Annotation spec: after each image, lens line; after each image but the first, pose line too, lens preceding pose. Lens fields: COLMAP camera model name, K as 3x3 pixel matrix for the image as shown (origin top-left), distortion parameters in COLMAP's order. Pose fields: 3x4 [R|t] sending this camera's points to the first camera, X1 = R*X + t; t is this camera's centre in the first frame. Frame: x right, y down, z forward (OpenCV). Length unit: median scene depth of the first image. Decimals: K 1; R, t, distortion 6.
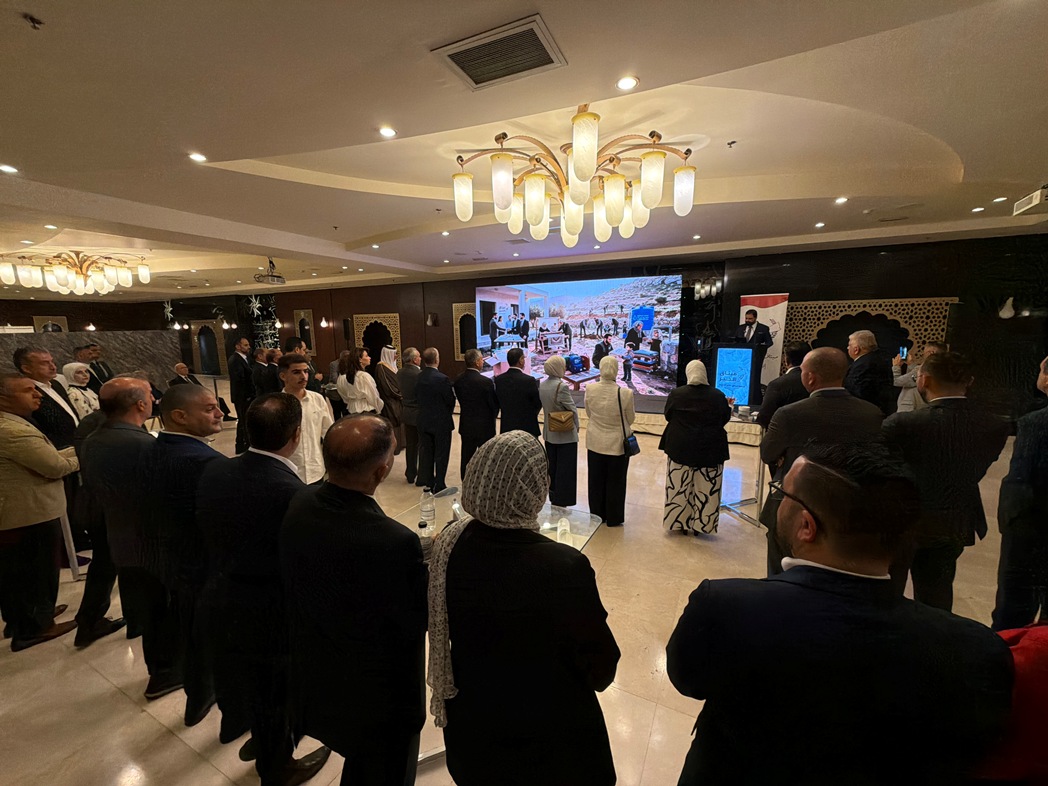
lens RADIAL K [[417.7, 0, 522.5], [0, 417.7, 394.2], [0, 0, 1]] dist [0.000470, -0.000171]
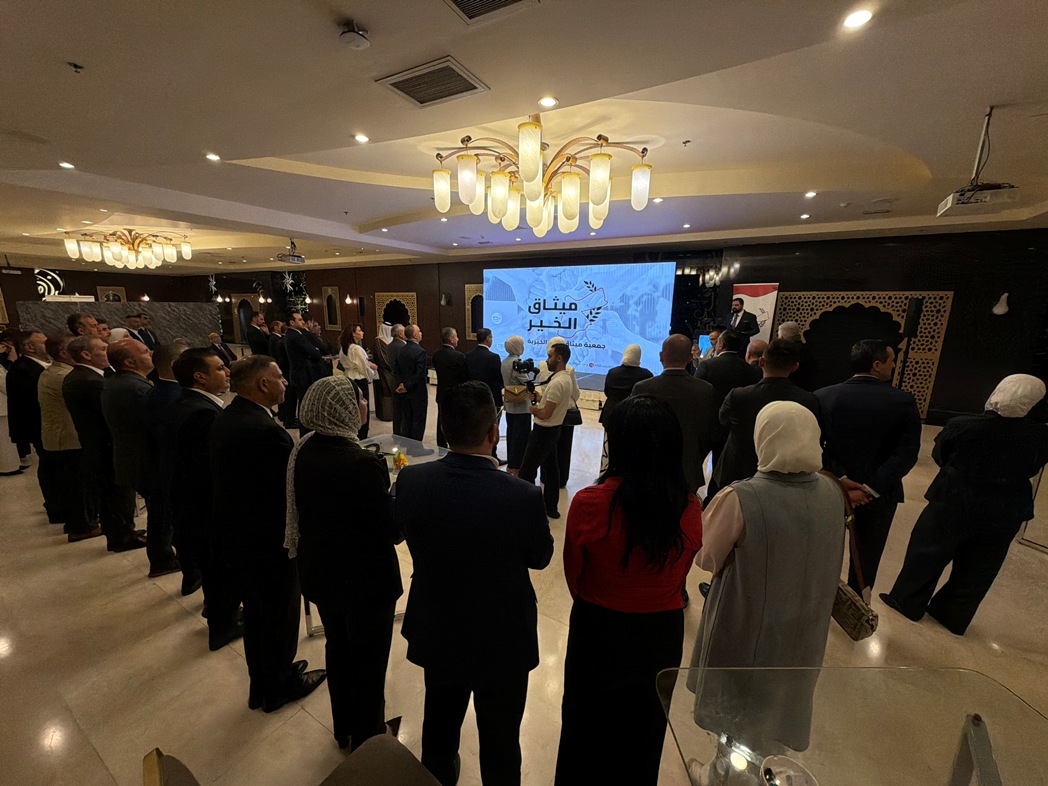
lens RADIAL K [[417.7, 0, 522.5], [0, 417.7, 394.2], [0, 0, 1]] dist [0.000470, -0.000171]
pose [[0.996431, 0.043632, -0.072258, 0.098123], [-0.040456, 0.998175, 0.044841, 0.007204], [0.074082, -0.041758, 0.996377, -0.066631]]
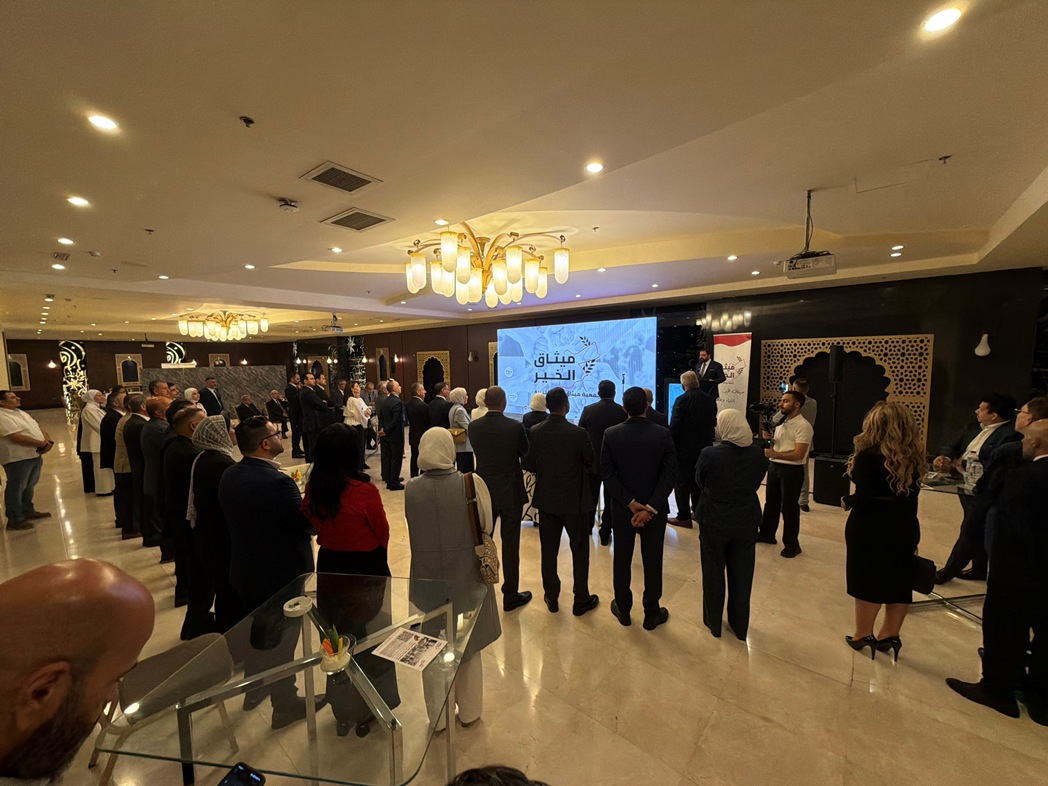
lens RADIAL K [[417.8, 0, 522.4], [0, 417.8, 393.6], [0, 0, 1]] dist [0.001308, -0.000309]
pose [[0.971728, 0.016669, -0.235515, 0.312177], [-0.034598, 0.996790, -0.072200, 0.009456], [0.233555, 0.078307, 0.969185, -0.148426]]
